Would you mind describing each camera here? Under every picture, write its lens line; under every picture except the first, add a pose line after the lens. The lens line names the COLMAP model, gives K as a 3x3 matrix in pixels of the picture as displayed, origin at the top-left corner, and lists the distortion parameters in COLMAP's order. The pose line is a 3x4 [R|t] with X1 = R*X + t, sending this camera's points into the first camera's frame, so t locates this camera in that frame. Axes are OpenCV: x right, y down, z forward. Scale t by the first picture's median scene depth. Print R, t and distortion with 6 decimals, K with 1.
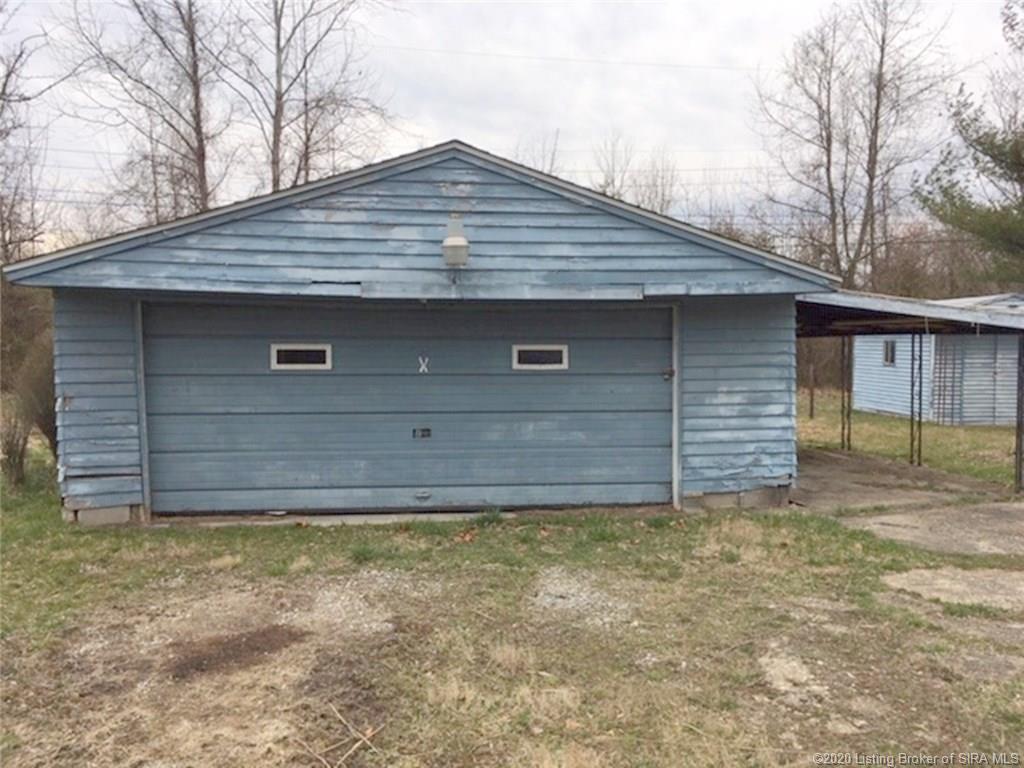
lens RADIAL K [[865.9, 0, 512.0], [0, 865.9, 384.0], [0, 0, 1]] dist [0.081585, -0.145353]
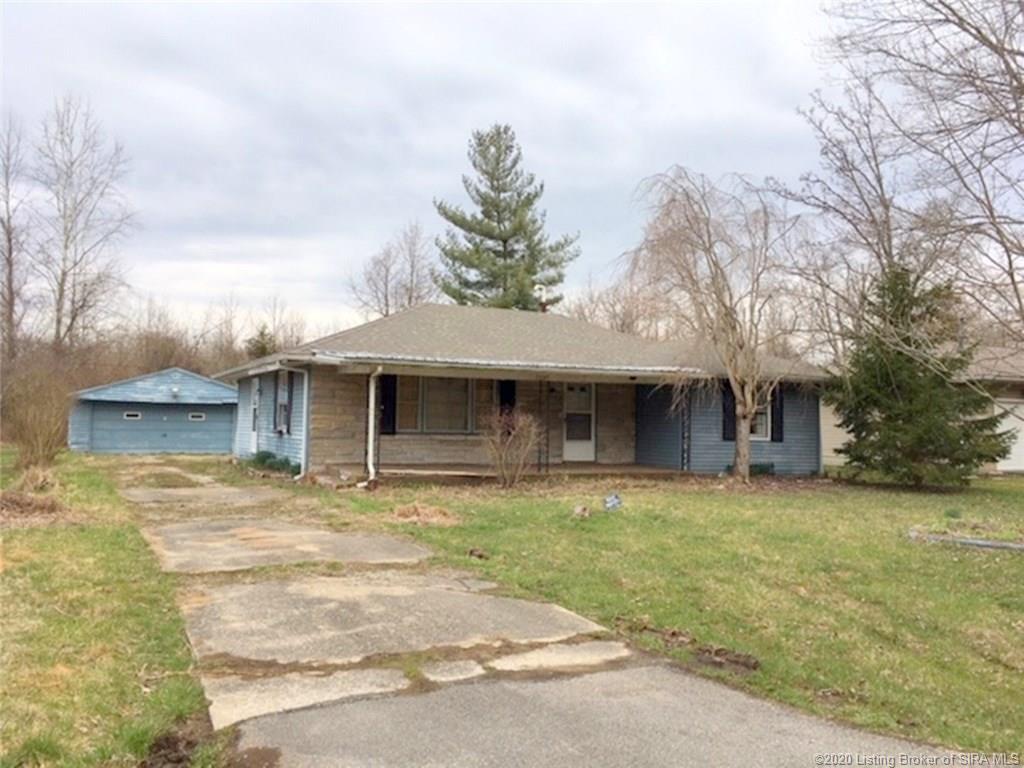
lens RADIAL K [[865.9, 0, 512.0], [0, 865.9, 384.0], [0, 0, 1]] dist [0.081585, -0.145353]
pose [[0.948793, 0.028891, 0.314575, 0.039628], [0.000109, 0.995779, -0.091782, 0.052979], [-0.315899, 0.087116, 0.944785, -0.923080]]
